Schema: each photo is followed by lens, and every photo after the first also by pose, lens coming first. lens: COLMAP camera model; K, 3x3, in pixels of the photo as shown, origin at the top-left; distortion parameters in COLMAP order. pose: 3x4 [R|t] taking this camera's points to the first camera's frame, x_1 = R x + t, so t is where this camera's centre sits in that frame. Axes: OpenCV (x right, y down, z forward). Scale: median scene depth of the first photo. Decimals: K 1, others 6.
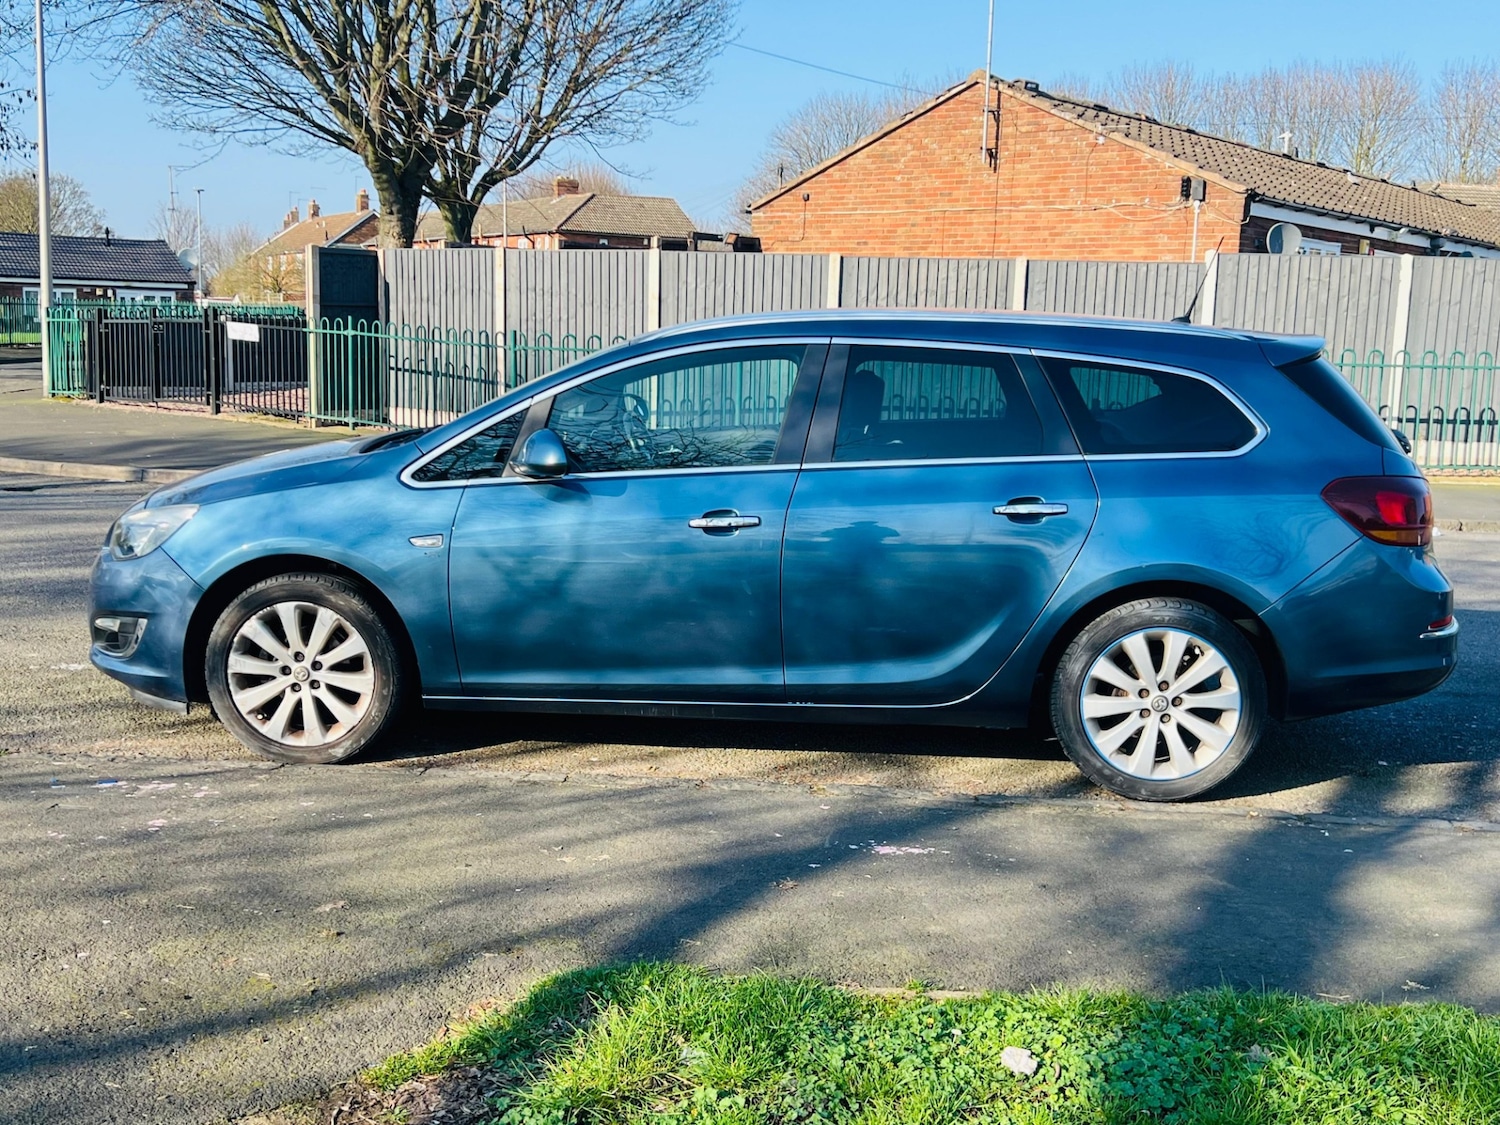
lens RADIAL K [[1627.4, 0, 748.9], [0, 1627.4, 577.6], [0, 0, 1]] dist [0.100993, -0.208531]
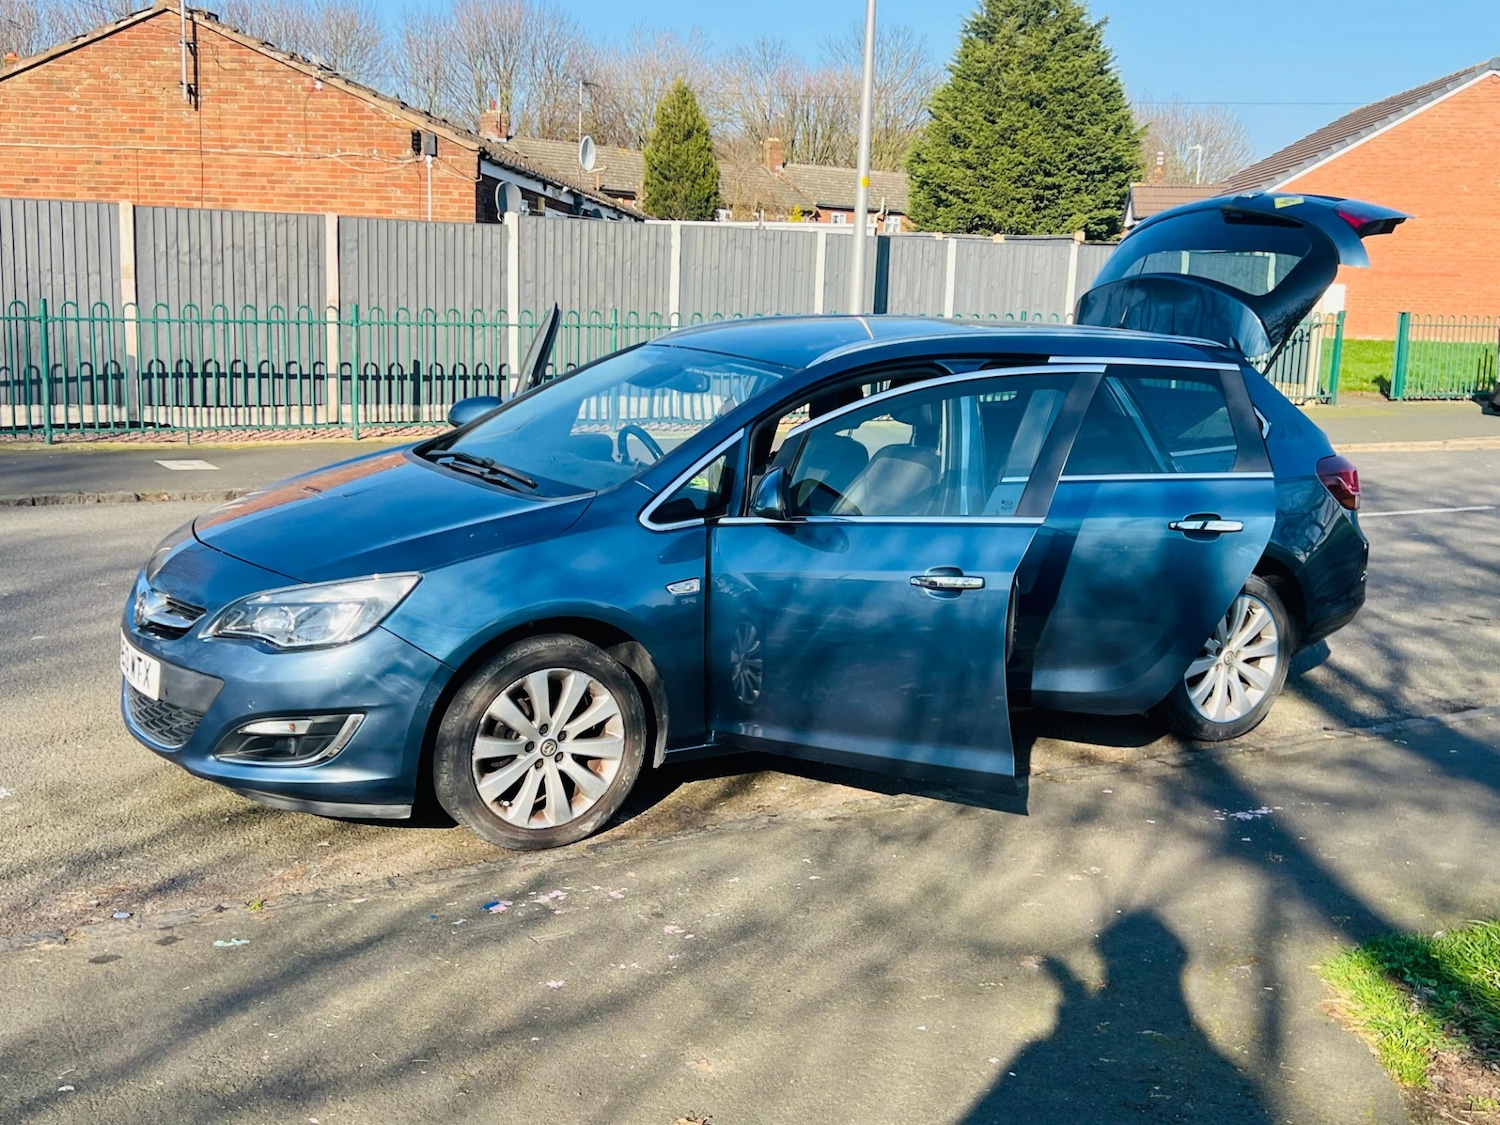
lens RADIAL K [[1690.0, 0, 745.9], [0, 1690.0, 558.6], [0, 0, 1]] dist [0.129502, -0.314670]
pose [[0.813934, -0.094216, 0.573266, -0.205392], [0.081172, 0.995526, 0.048366, -0.023274], [-0.575258, 0.007167, 0.817940, 0.052260]]
